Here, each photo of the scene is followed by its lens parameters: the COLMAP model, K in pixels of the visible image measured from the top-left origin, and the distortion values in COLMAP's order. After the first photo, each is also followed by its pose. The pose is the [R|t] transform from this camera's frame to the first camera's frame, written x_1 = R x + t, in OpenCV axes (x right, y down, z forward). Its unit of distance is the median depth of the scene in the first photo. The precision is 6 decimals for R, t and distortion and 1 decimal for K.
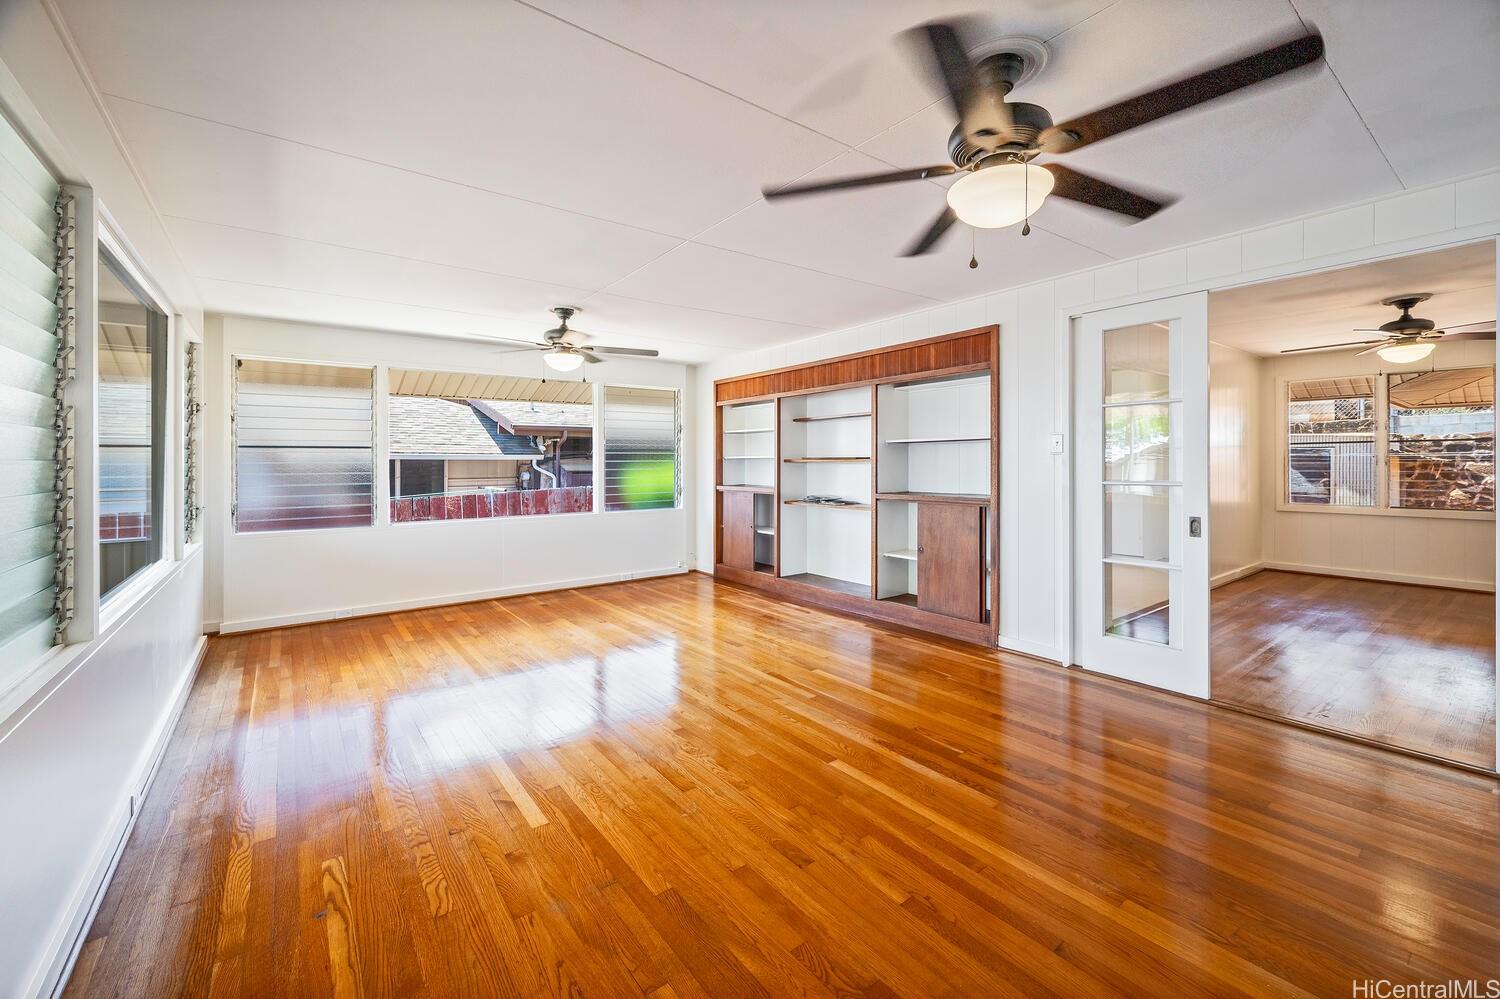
lens RADIAL K [[622.1, 0, 787.0], [0, 622.1, 461.8], [0, 0, 1]] dist [0.004641, -0.000176]
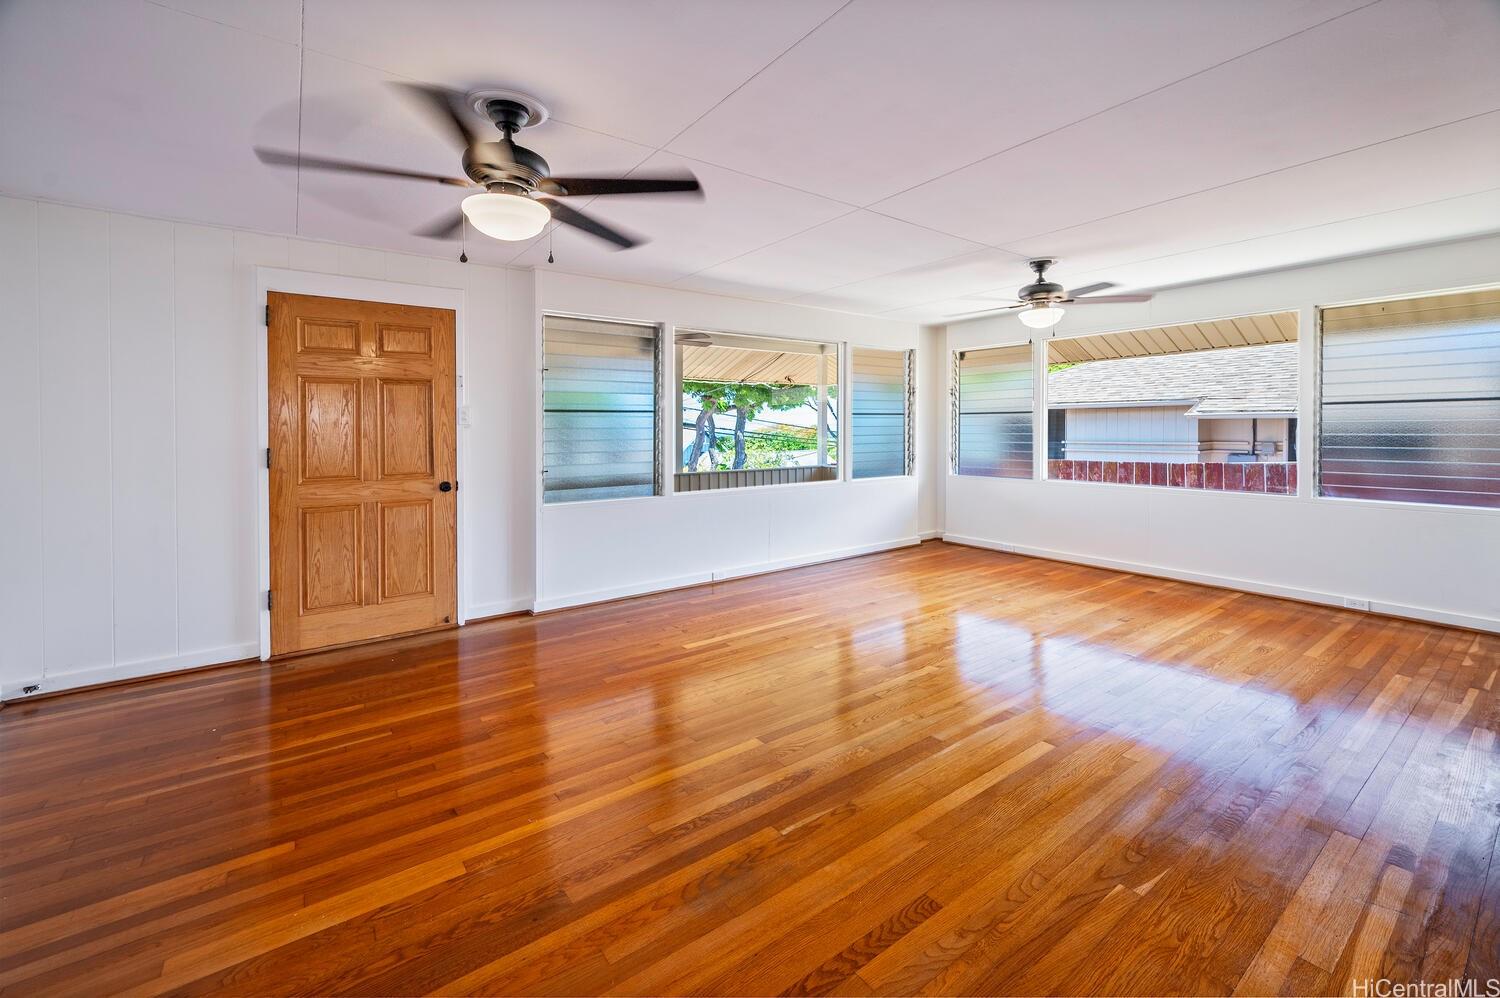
lens RADIAL K [[622.1, 0, 750.2], [0, 622.1, 491.9], [0, 0, 1]] dist [0.004641, -0.000176]
pose [[-0.053119, 0.106717, -0.992869, 0.569170], [0.009981, 0.994280, 0.106335, -0.004335], [0.998538, -0.004261, -0.053881, 0.592975]]
